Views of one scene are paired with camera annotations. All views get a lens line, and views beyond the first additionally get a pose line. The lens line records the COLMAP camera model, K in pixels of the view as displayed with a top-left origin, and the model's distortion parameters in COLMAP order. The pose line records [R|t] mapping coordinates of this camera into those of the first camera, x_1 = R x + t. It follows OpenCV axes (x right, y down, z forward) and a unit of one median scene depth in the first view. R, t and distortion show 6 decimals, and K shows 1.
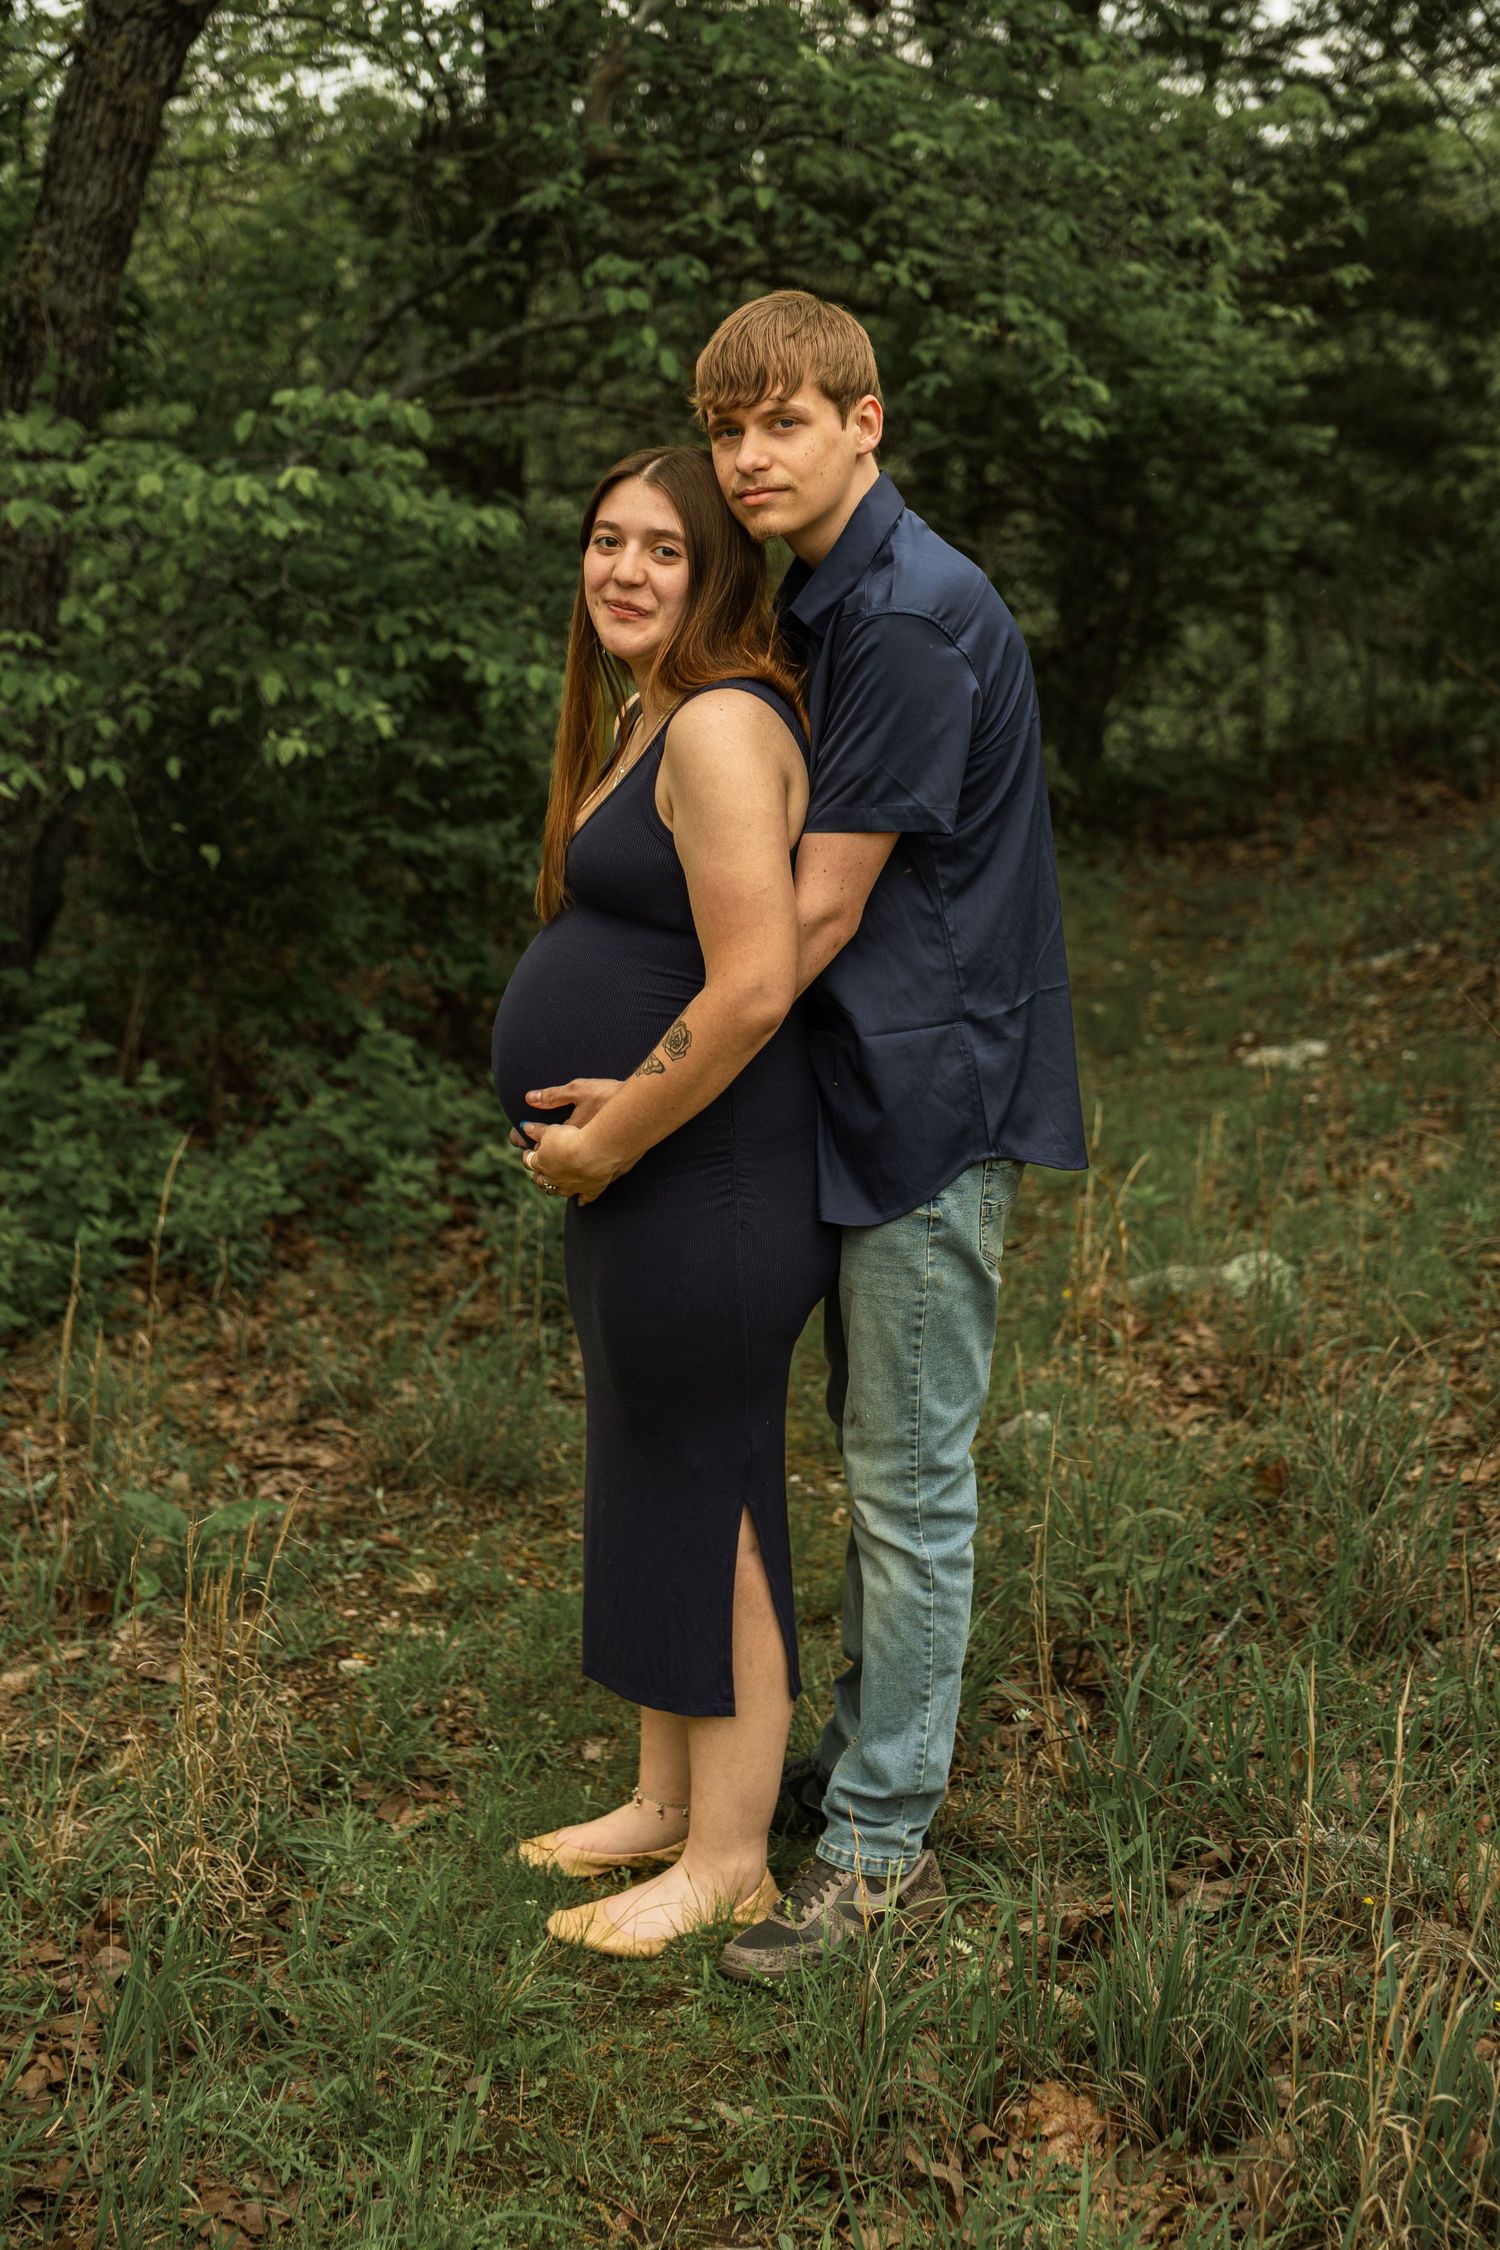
lens RADIAL K [[3075.7, 0, 750.0], [0, 3075.7, 1125.0], [0, 0, 1]] dist [-0.002497, -0.008027]
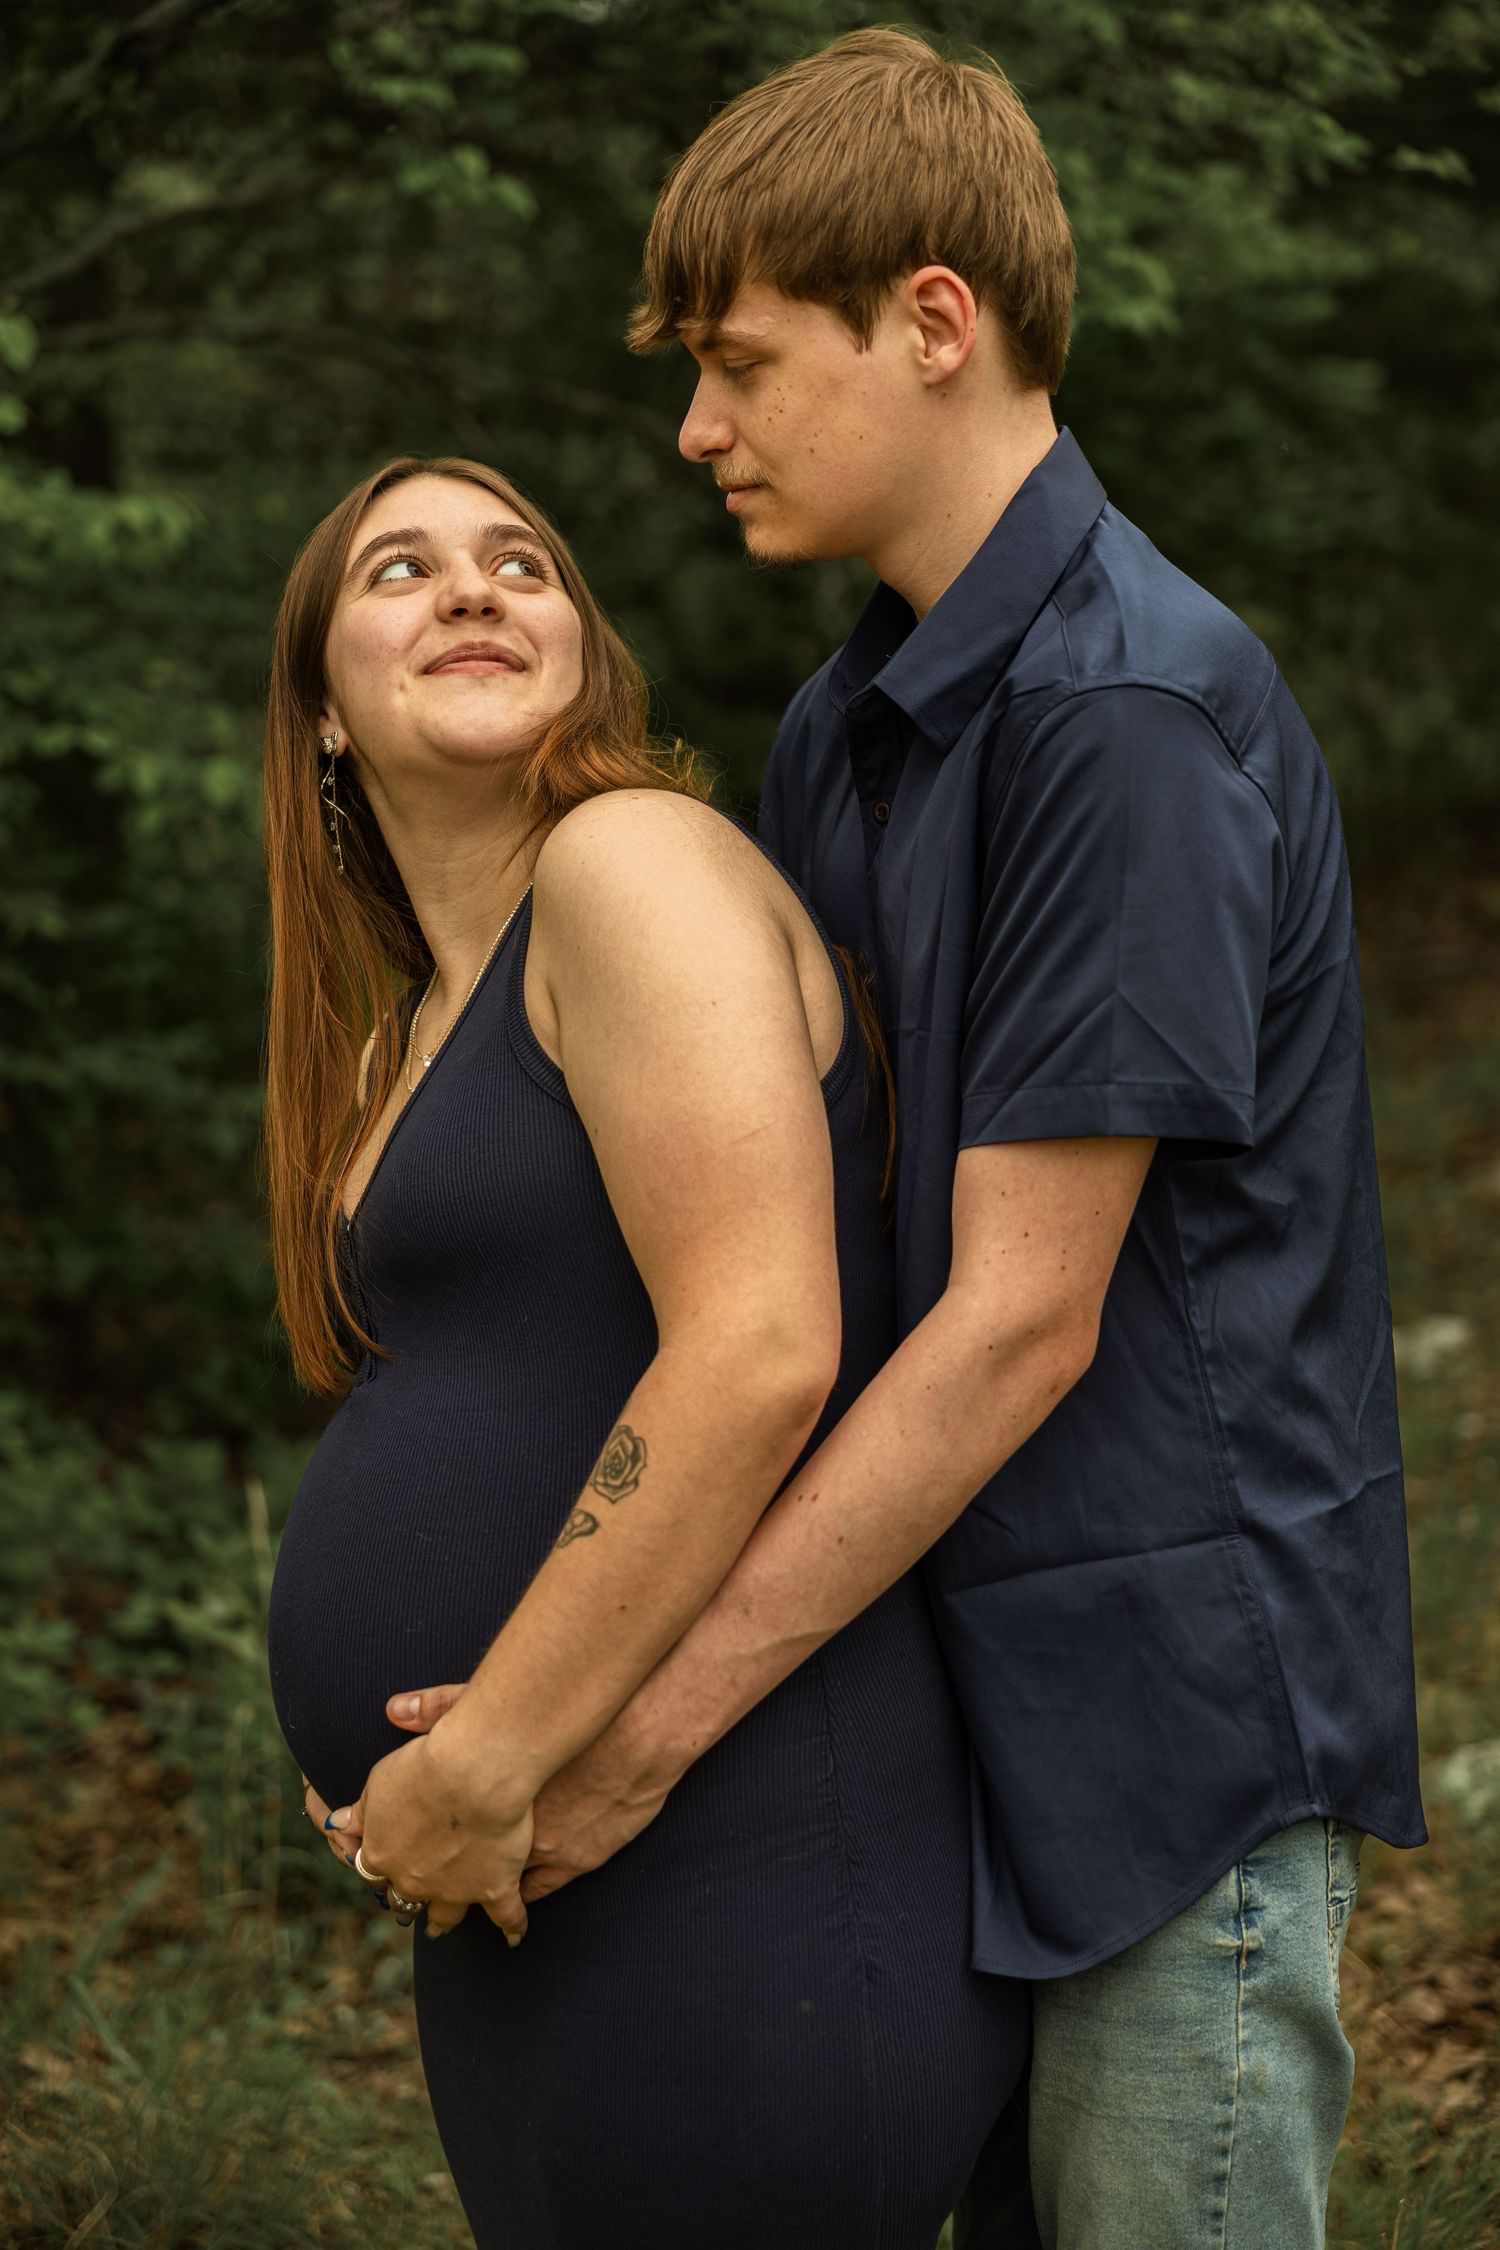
lens RADIAL K [[4509.8, 0, 750.0], [0, 4509.8, 1125.0], [0, 0, 1]] dist [-0.159191, -0.279193]
pose [[0.997293, -0.021914, 0.070190, -0.037586], [0.025882, 0.998088, -0.056132, -0.035788], [-0.068825, 0.057797, 0.995953, 0.174230]]
